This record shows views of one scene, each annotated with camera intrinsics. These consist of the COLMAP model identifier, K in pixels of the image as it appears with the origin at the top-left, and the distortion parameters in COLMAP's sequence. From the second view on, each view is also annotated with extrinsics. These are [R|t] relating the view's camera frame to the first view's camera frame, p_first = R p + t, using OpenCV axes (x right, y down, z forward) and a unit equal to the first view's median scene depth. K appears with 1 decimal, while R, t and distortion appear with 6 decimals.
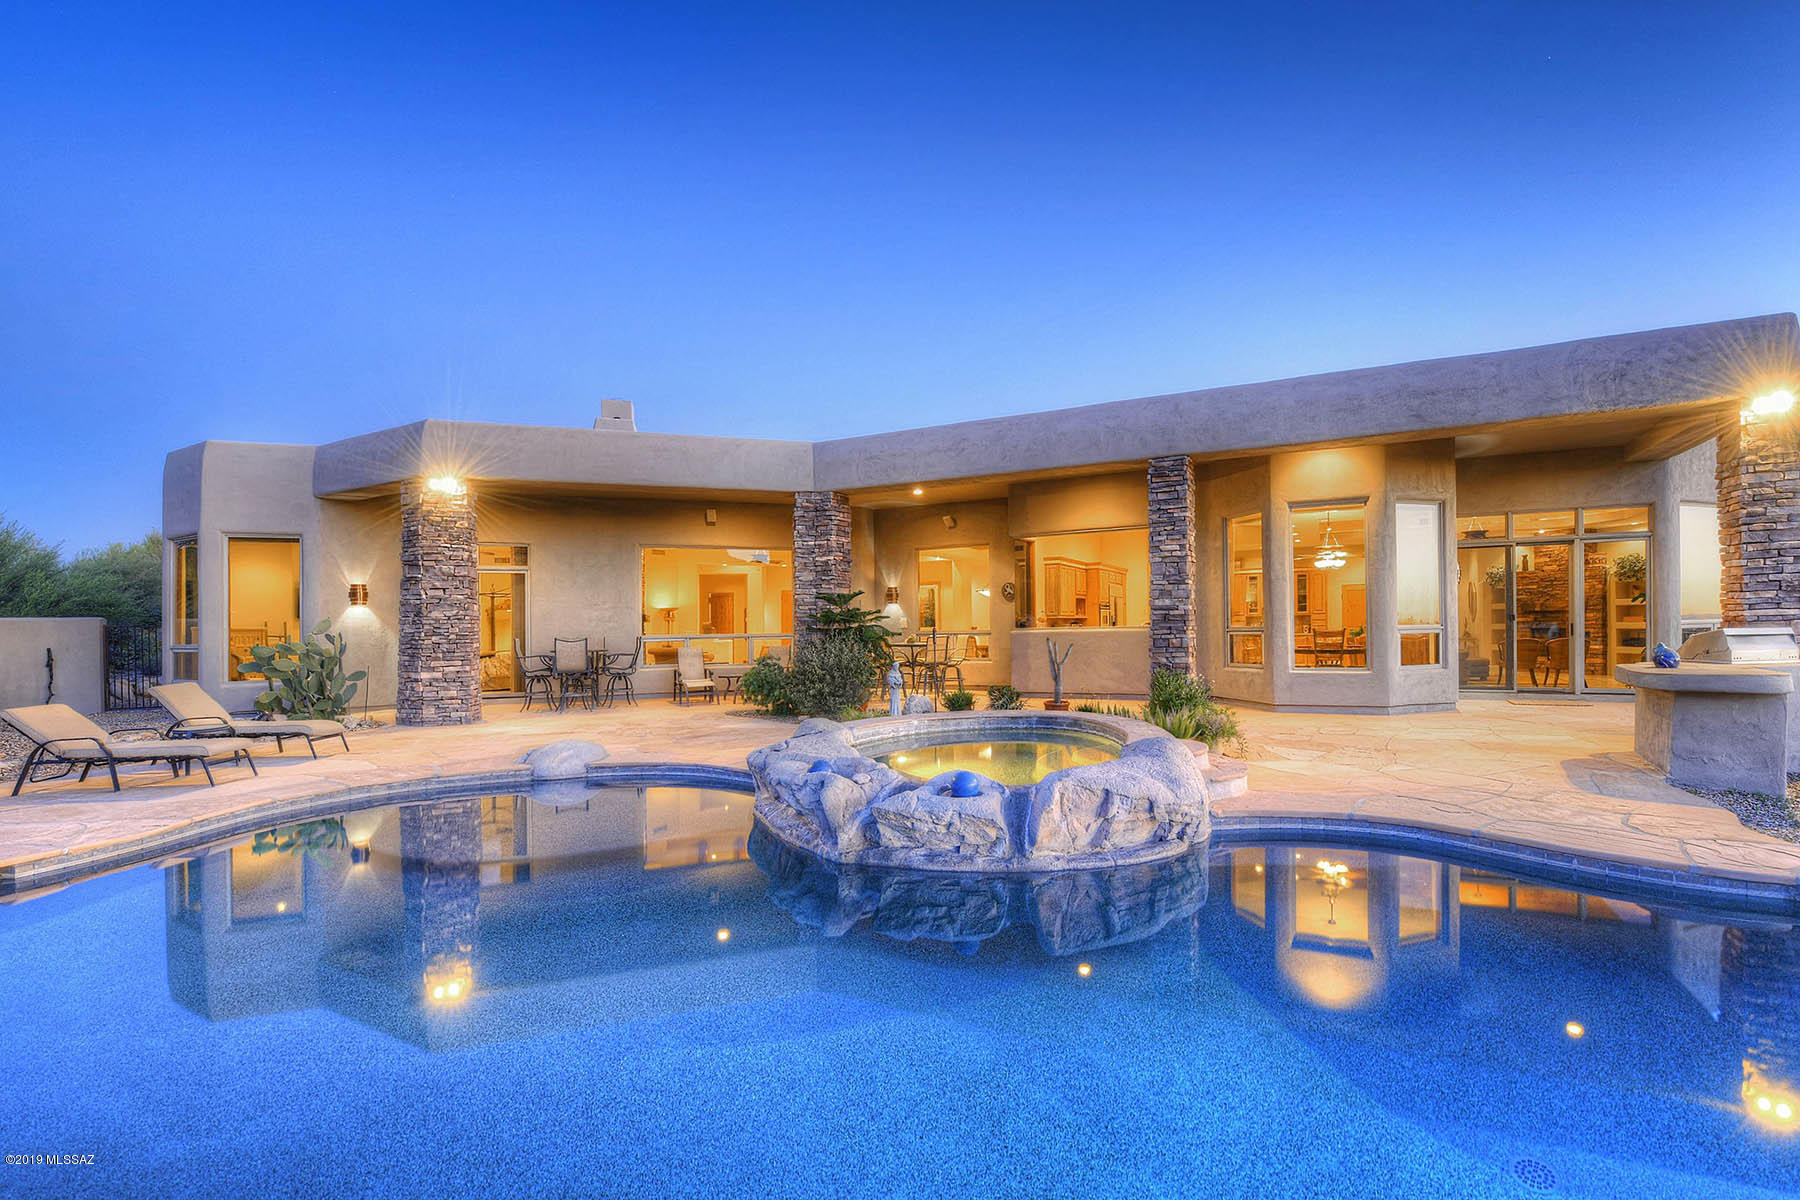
lens RADIAL K [[711.5, 0, 979.5], [0, 711.5, 609.4], [0, 0, 1]] dist [-0.000170, -0.000368]
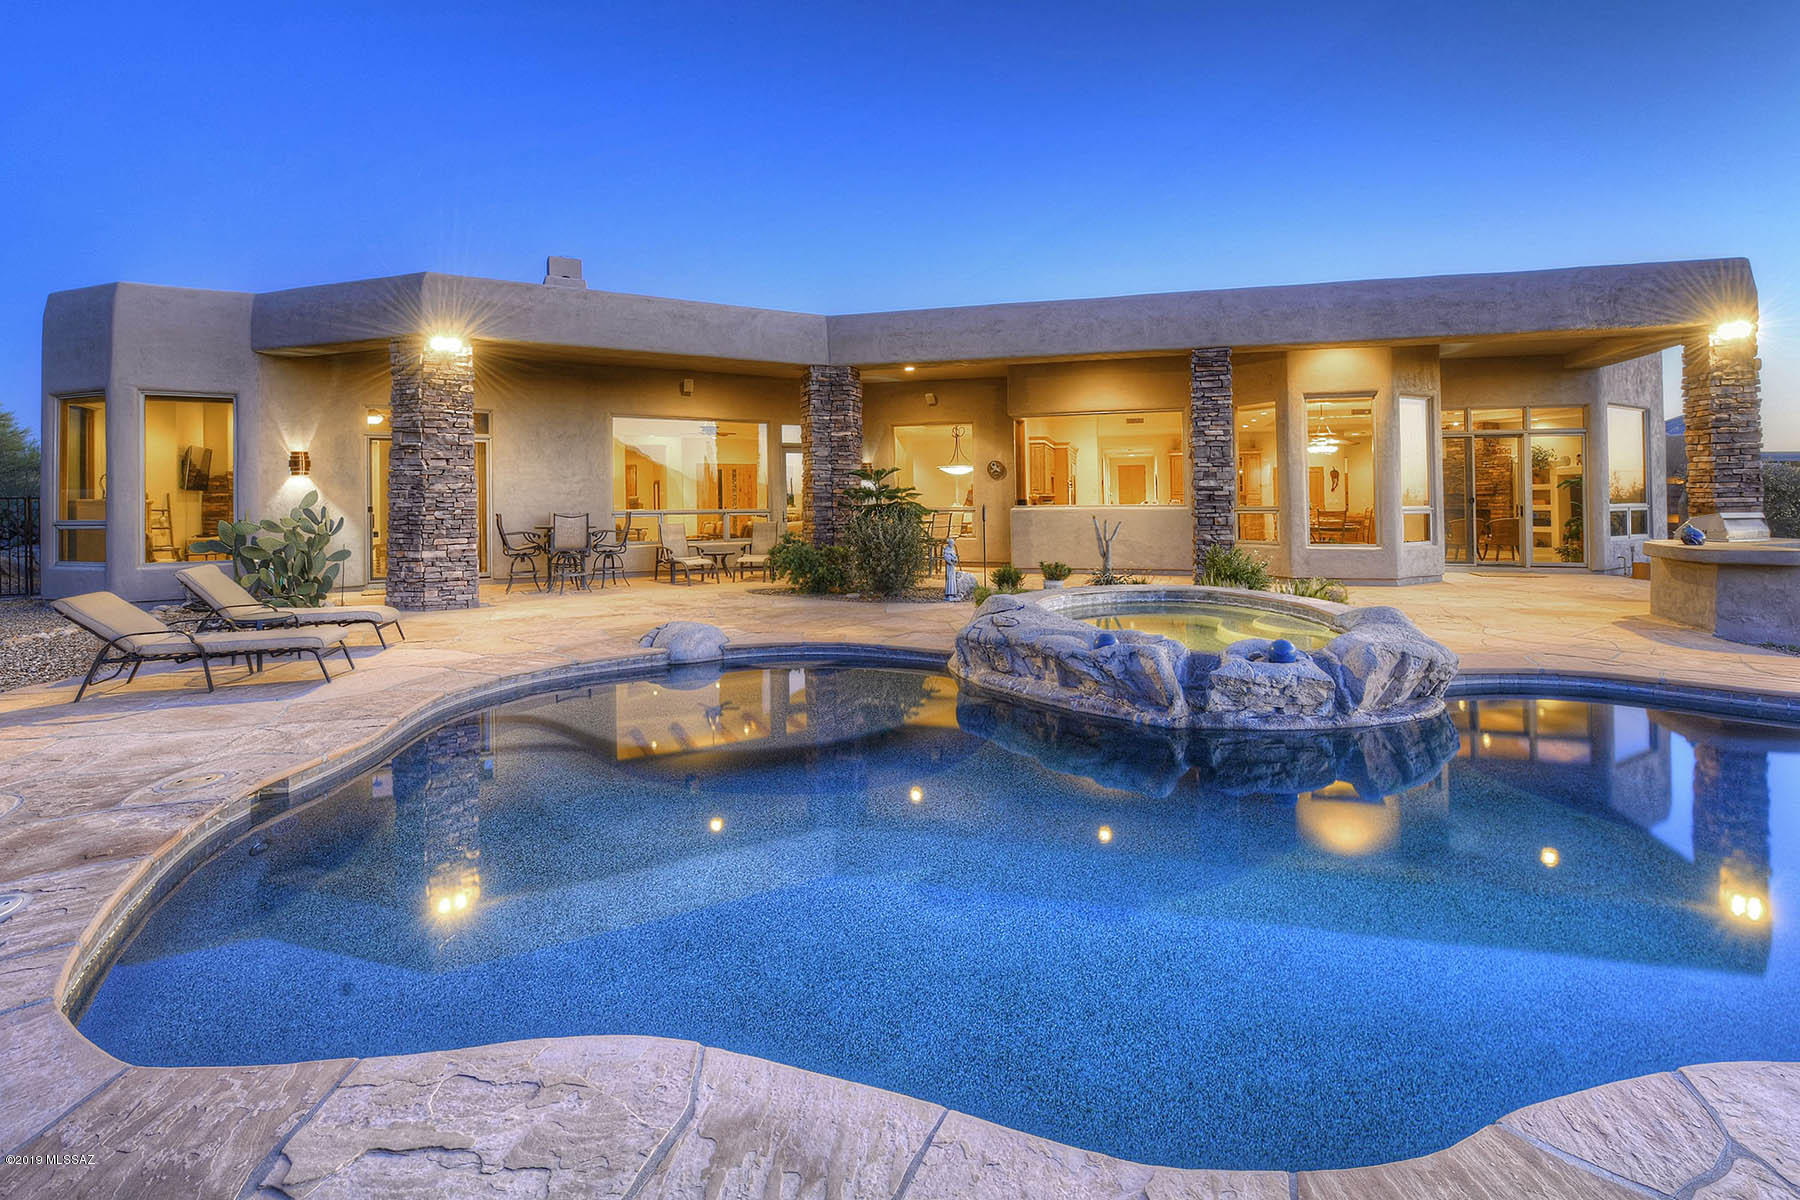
lens RADIAL K [[730.2, 0, 899.1], [0, 730.2, 479.5], [0, 0, 1]] dist [0.000337, -0.000538]
pose [[0.986787, 0.011949, 0.161584, -0.350195], [-0.011248, 0.999923, -0.005252, -0.004646], [-0.161634, 0.003365, 0.986845, -0.012503]]
